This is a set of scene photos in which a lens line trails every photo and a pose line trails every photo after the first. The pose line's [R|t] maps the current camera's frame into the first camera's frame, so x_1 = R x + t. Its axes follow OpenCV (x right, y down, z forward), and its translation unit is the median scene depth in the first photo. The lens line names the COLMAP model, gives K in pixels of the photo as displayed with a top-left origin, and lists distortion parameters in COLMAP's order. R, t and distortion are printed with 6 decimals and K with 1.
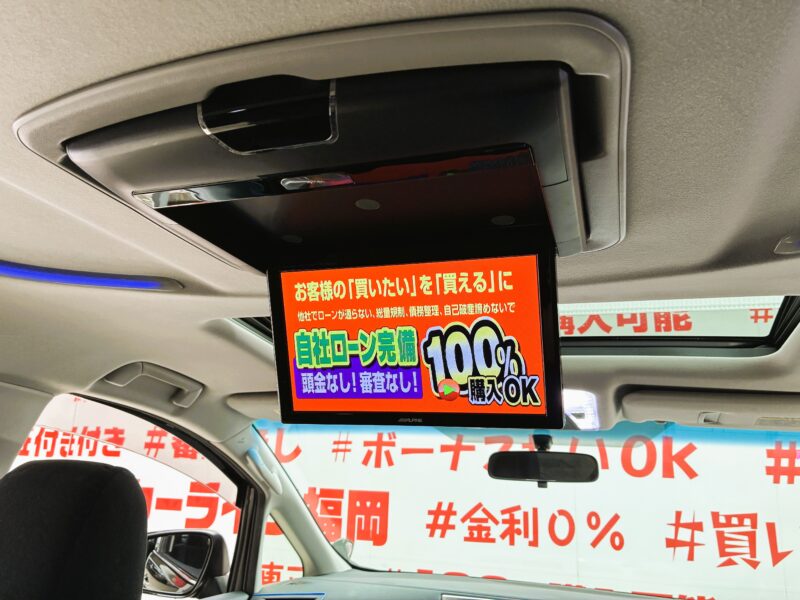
lens RADIAL K [[630.3, 0, 394.6], [0, 630.3, 295.6], [0, 0, 1]] dist [0.044891, -0.047979]
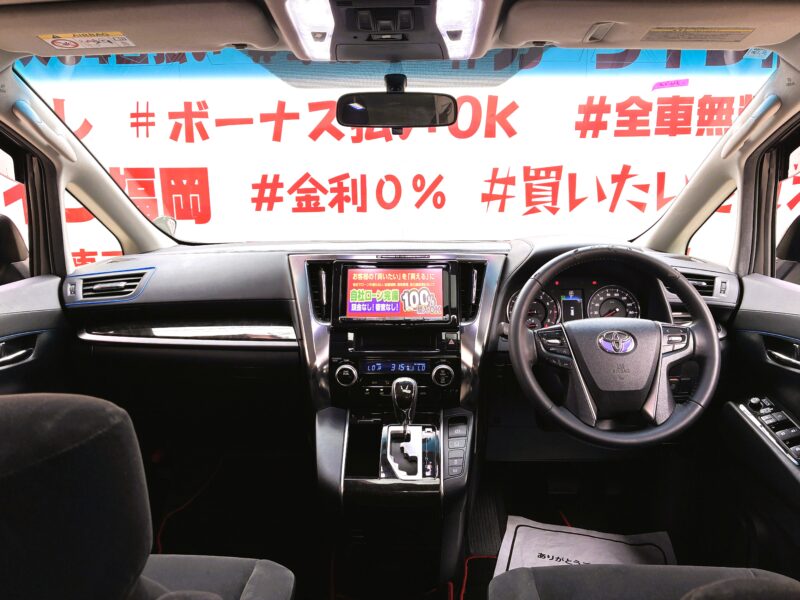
lens RADIAL K [[639.8, 0, 399.3], [0, 639.8, 301.1], [0, 0, 1]] dist [0.029156, -0.018702]
pose [[0.956657, -0.114129, 0.267921, -0.013641], [-0.027462, 0.880551, 0.473155, 0.036239], [-0.289919, -0.460005, 0.839251, 0.059752]]
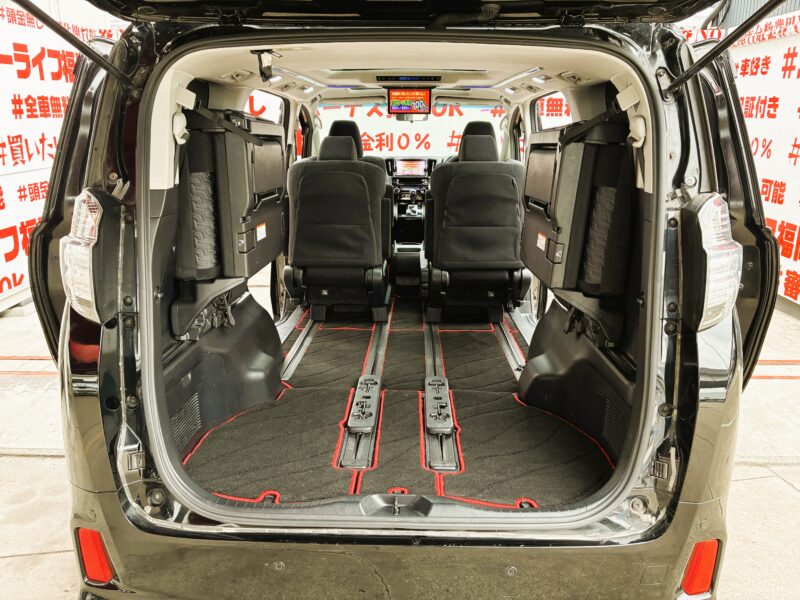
lens RADIAL K [[630.3, 0, 399.9], [0, 630.3, 297.3], [0, 0, 1]] dist [0.044891, -0.047979]
pose [[0.957355, -0.120121, 0.262759, -0.365434], [-0.036839, 0.851295, 0.523393, -0.295975], [-0.286556, -0.510752, 0.810566, -0.974484]]
